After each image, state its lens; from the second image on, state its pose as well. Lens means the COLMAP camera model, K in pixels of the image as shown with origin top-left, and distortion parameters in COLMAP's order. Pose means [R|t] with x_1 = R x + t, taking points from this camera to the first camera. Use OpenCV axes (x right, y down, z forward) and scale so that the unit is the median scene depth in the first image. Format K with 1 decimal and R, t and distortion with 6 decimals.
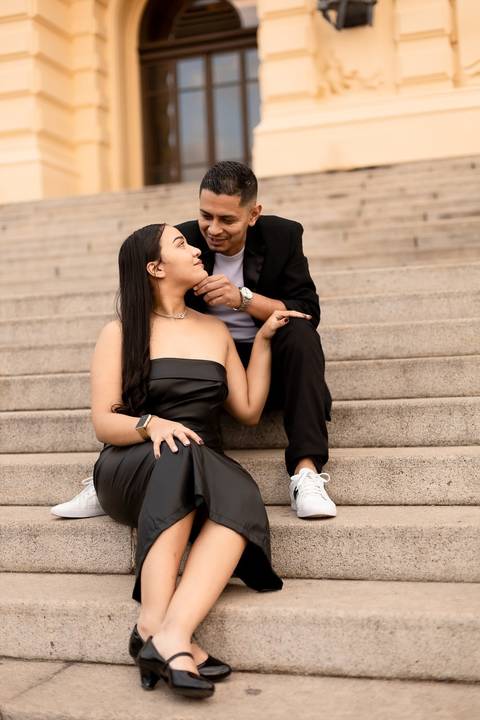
lens RADIAL K [[1066.9, 0, 238.5], [0, 1066.9, 361.3], [0, 0, 1]] dist [0.029944, 0.000000]
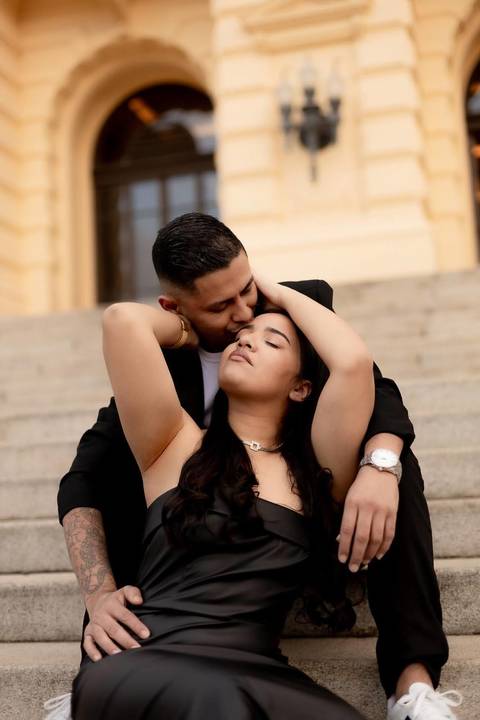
lens RADIAL K [[1044.6, 0, 239.6], [0, 1044.6, 365.4], [0, 0, 1]] dist [0.025533, 0.000000]
pose [[0.998317, -0.001288, 0.057979, -0.049895], [0.008420, 0.992377, -0.122947, -0.004858], [-0.057379, 0.123228, 0.990718, 0.263808]]
